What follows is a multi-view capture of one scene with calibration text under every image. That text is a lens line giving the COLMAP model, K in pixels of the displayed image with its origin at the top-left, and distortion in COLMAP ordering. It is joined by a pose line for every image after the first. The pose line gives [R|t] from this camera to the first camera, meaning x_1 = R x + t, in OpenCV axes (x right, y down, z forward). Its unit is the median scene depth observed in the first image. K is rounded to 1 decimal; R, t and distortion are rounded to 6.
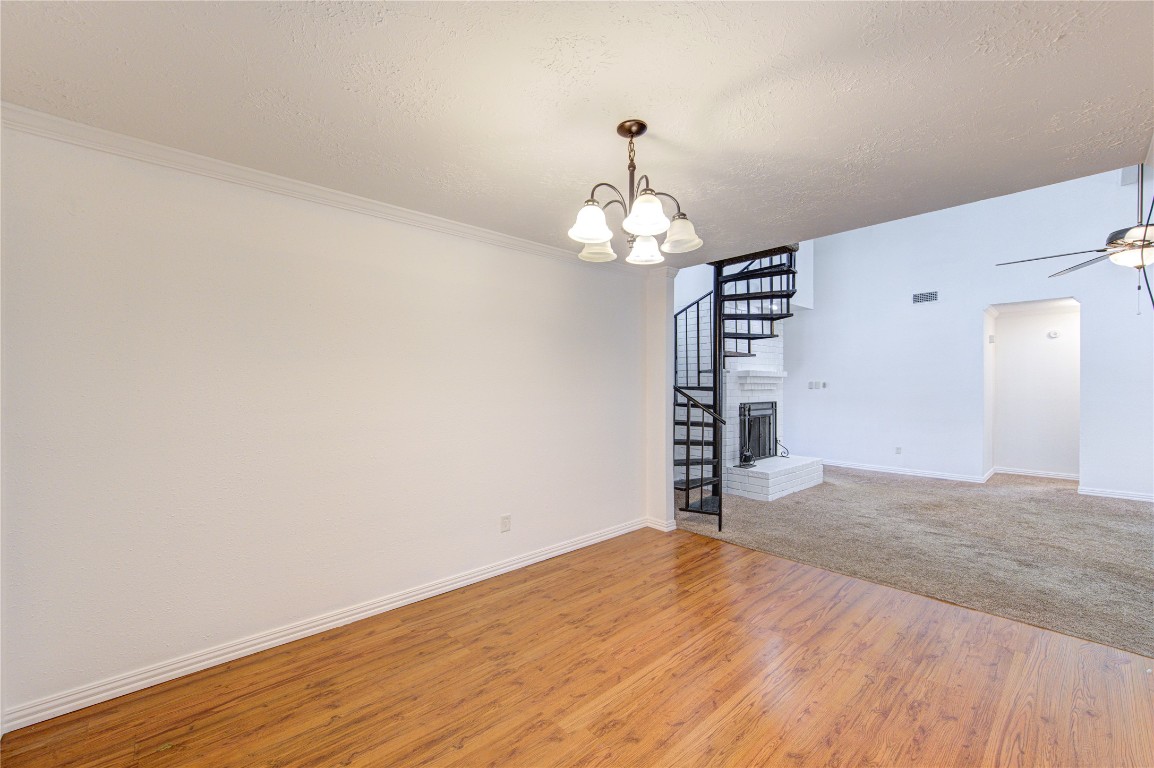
lens RADIAL K [[457.6, 0, 591.7], [0, 457.6, 381.8], [0, 0, 1]] dist [-0.001001, -0.000203]
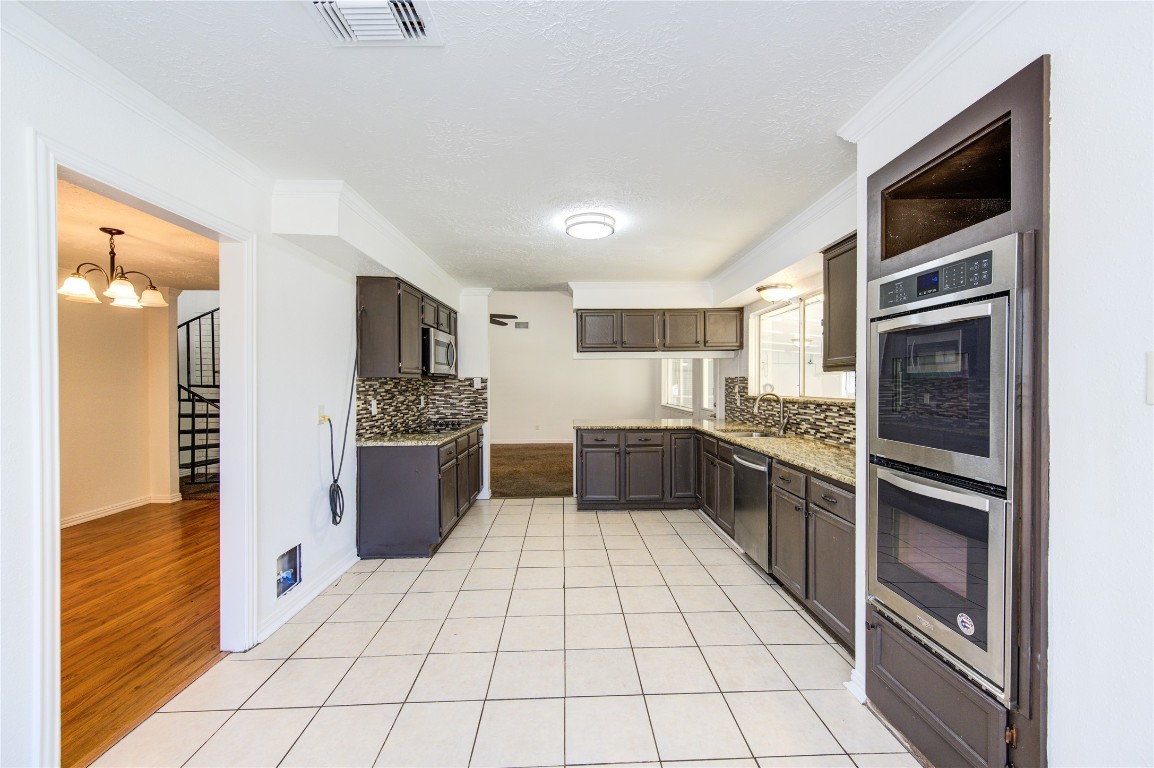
lens RADIAL K [[447.0, 0, 581.8], [0, 447.0, 388.2], [0, 0, 1]] dist [0.001968, -0.007973]
pose [[0.664179, -0.008209, 0.747528, 0.010763], [-0.007724, 0.999811, 0.017843, -0.017863], [-0.747533, -0.017624, 0.663990, -1.000016]]
